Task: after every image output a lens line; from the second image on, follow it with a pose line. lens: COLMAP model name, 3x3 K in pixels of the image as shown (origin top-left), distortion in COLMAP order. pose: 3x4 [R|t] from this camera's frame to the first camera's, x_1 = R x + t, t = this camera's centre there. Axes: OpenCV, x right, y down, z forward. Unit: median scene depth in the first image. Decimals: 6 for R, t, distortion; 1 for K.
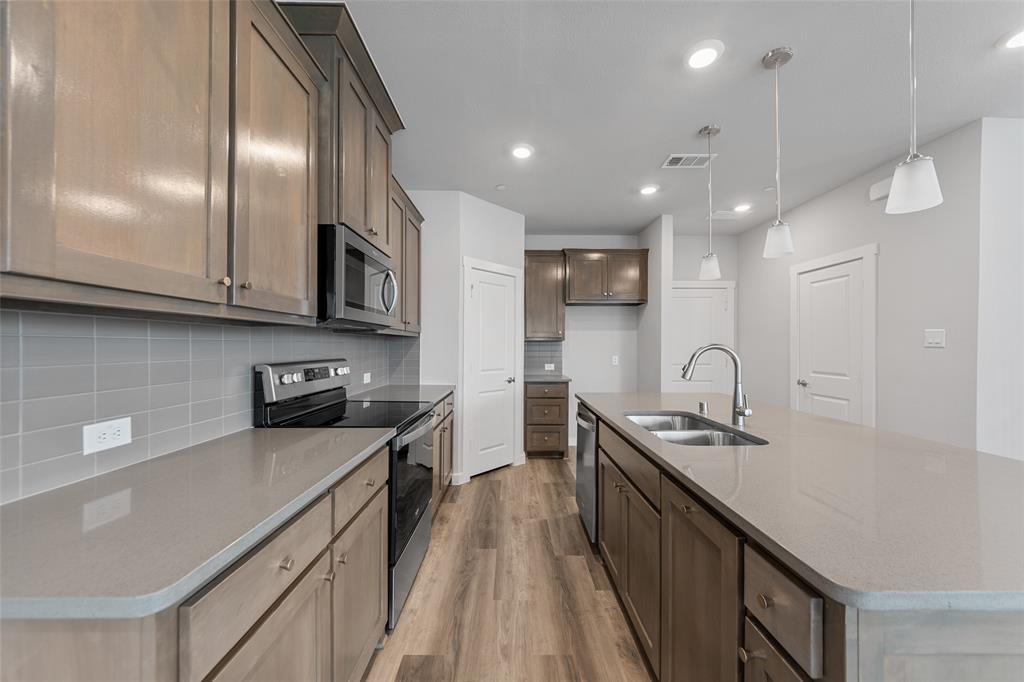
lens RADIAL K [[366.3, 0, 497.6], [0, 366.3, 339.9], [0, 0, 1]] dist [-0.001837, -0.001440]
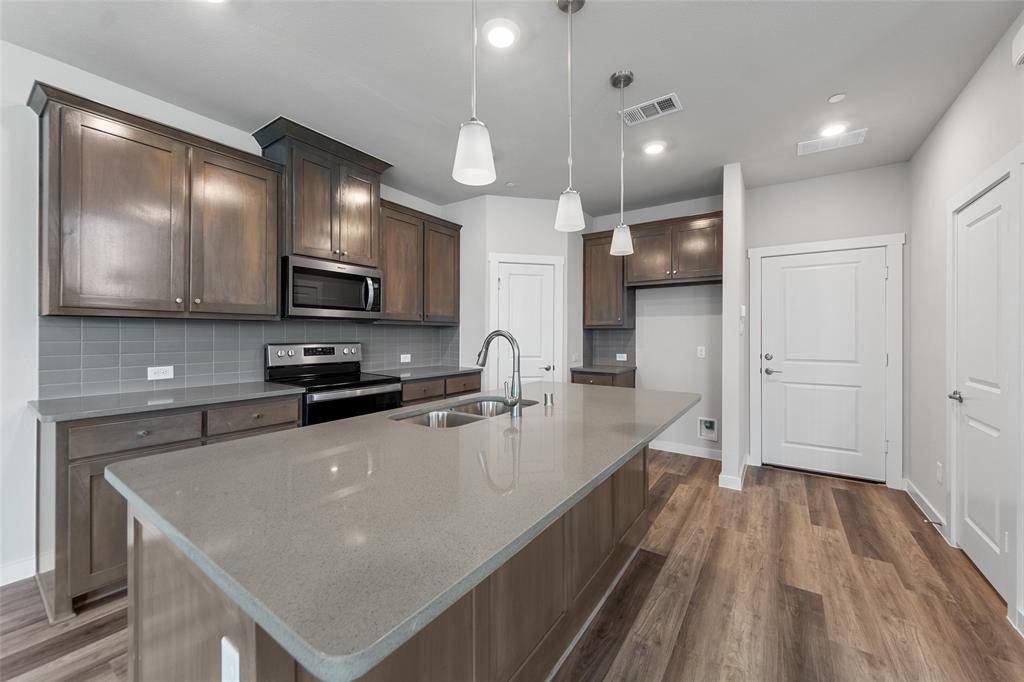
lens RADIAL K [[366.3, 0, 504.1], [0, 366.3, 332.2], [0, 0, 1]] dist [-0.001837, -0.001440]
pose [[0.828168, -0.001931, -0.560476, 0.569310], [0.006416, 0.999961, 0.006036, 0.005085], [0.560443, -0.008595, 0.828148, 0.104316]]
